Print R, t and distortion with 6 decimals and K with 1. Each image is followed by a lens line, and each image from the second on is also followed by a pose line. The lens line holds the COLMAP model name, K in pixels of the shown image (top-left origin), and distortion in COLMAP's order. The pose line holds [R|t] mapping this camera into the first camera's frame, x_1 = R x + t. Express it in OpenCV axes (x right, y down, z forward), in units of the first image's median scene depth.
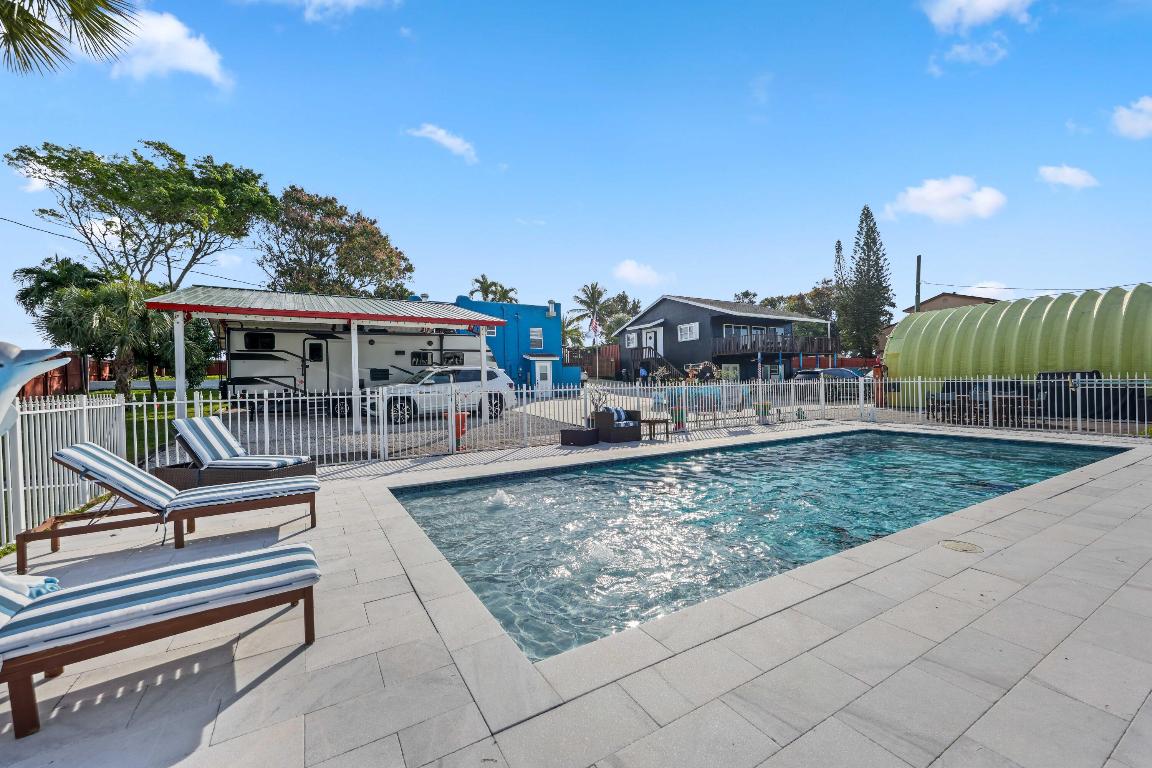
lens RADIAL K [[449.9, 0, 576.6], [0, 449.9, 378.8], [0, 0, 1]] dist [0.000140, 0.000221]
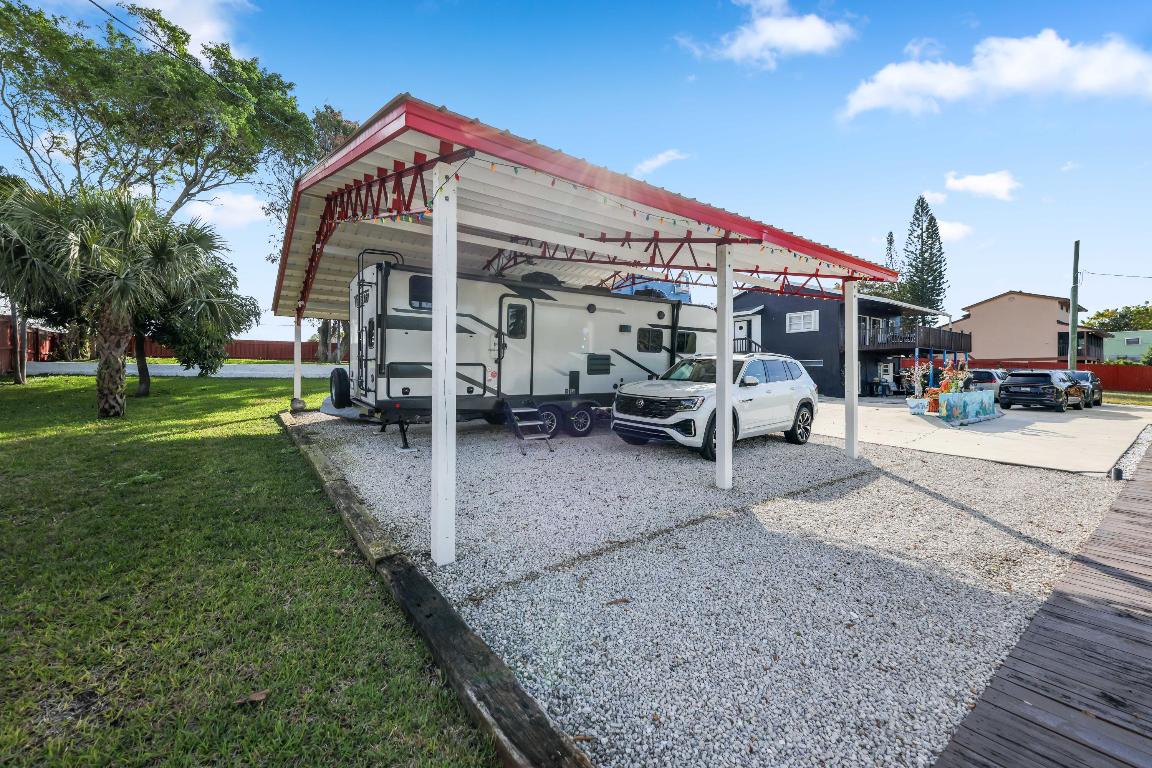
lens RADIAL K [[449.9, 0, 573.9], [0, 449.9, 368.7], [0, 0, 1]] dist [0.000140, 0.000221]
pose [[0.996017, 0.025408, 0.085470, -0.304831], [-0.024956, 0.999668, -0.006353, 0.000373], [-0.085603, 0.004195, 0.996320, 0.247218]]
